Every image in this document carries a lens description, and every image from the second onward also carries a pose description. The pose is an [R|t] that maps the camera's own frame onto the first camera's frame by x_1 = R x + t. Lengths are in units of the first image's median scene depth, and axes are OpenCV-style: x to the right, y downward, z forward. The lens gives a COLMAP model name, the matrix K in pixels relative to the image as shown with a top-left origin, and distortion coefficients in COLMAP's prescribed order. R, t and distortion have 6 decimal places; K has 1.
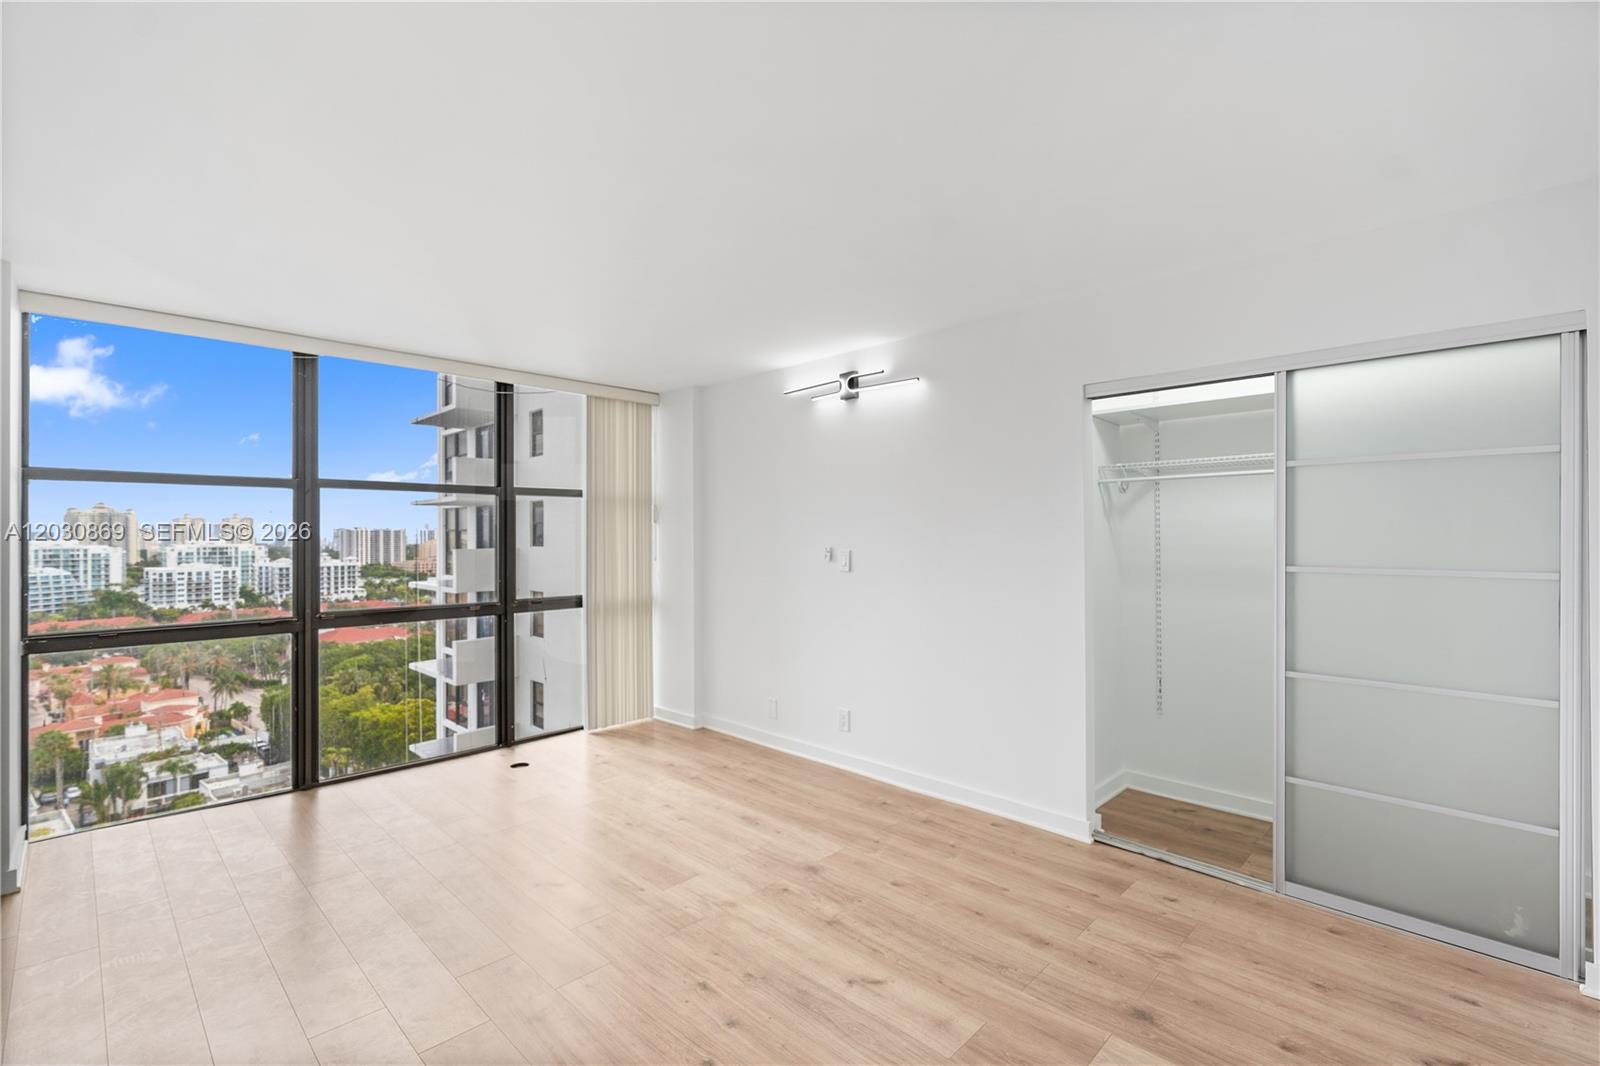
lens RADIAL K [[729.4, 0, 800.0], [0, 729.4, 533.0], [0, 0, 1]] dist [-0.000115, 0.000016]
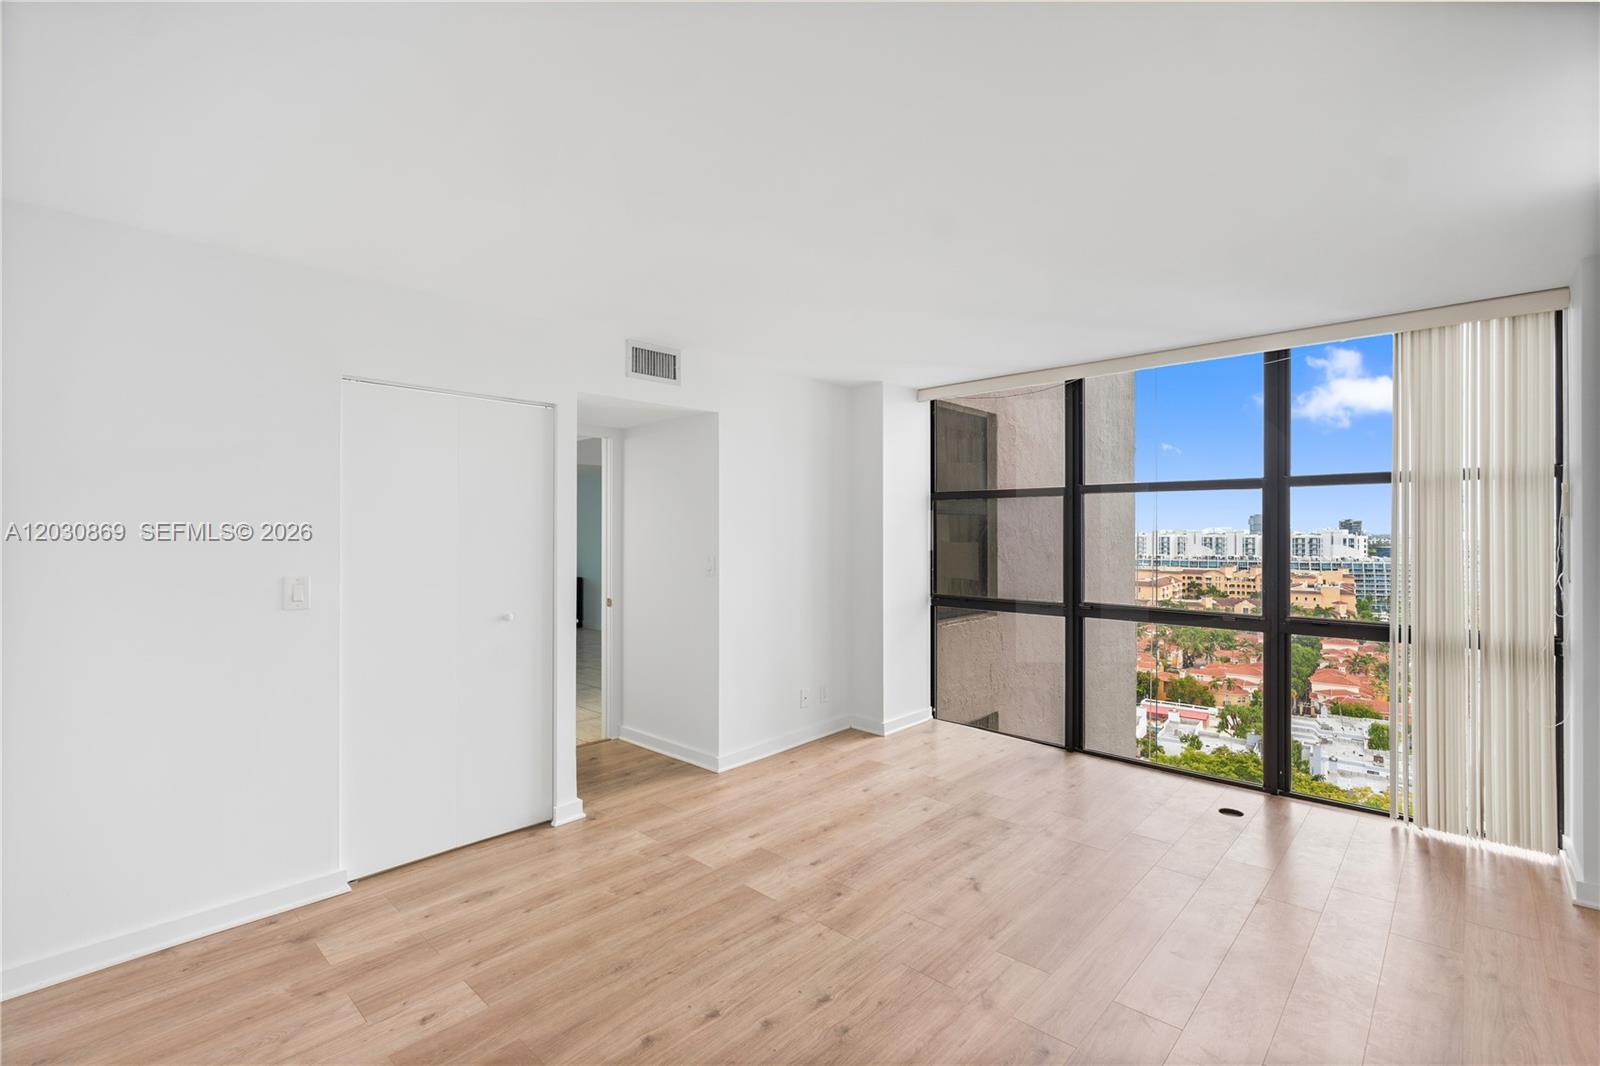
lens RADIAL K [[729.4, 0, 800.0], [0, 729.4, 533.0], [0, 0, 1]] dist [-0.000115, 0.000016]
pose [[0.014564, 0.002421, -0.999891, 0.420245], [-0.001324, 0.999996, 0.002402, -0.001658], [0.999893, 0.001289, 0.014567, 0.477998]]
